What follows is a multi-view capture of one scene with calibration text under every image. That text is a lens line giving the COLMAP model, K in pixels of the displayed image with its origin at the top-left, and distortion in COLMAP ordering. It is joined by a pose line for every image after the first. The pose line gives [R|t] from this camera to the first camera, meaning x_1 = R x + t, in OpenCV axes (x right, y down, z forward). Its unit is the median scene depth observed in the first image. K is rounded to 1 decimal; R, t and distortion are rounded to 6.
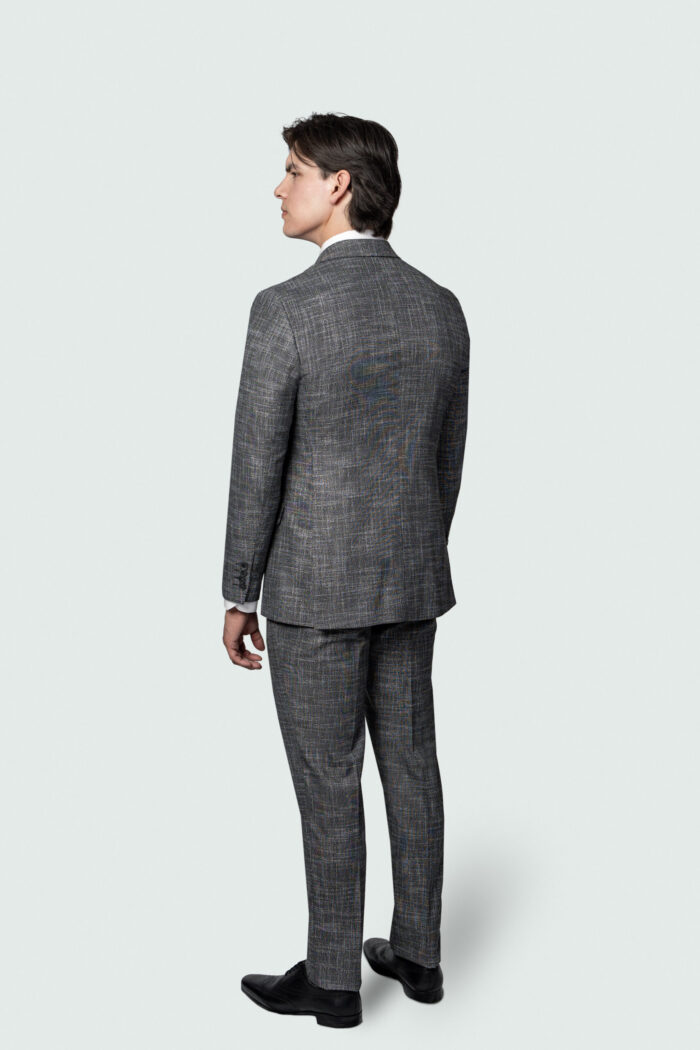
lens RADIAL K [[1604.8, 0, 346.2], [0, 1604.8, 518.8], [0, 0, 1]] dist [0.043905, 0.000000]
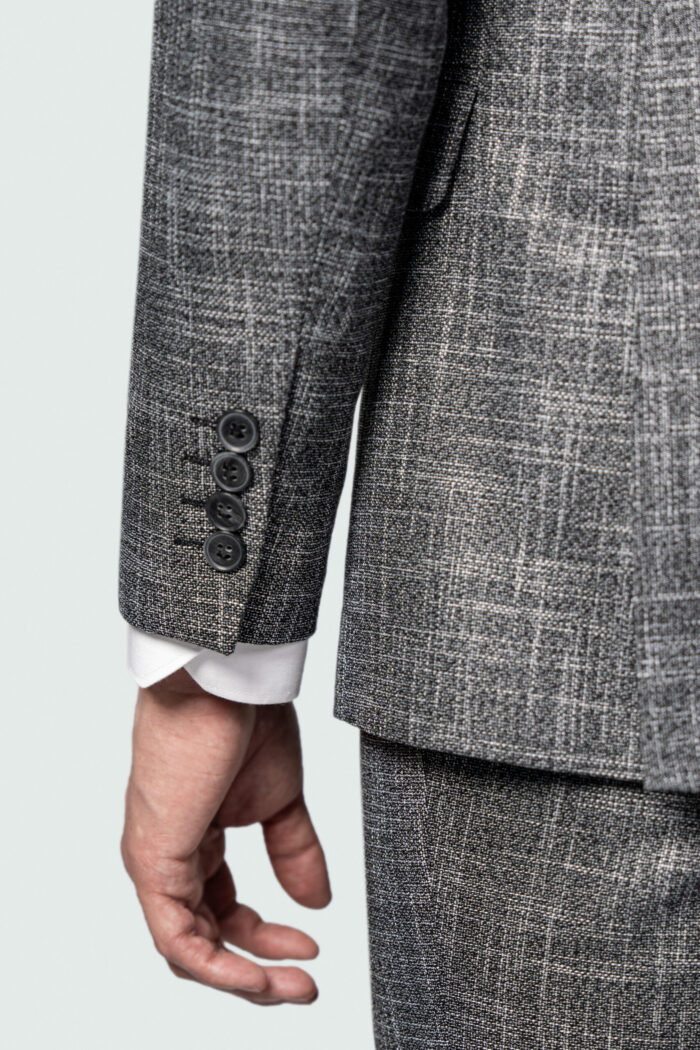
lens RADIAL K [[4811.4, 0, 350.4], [0, 4811.4, 524.4], [0, 0, 1]] dist [-0.599005, 0.000000]
pose [[0.999022, 0.020879, -0.038988, -0.030345], [-0.020689, 0.999772, 0.005257, 0.036139], [0.039089, -0.004445, 0.999226, 0.467870]]
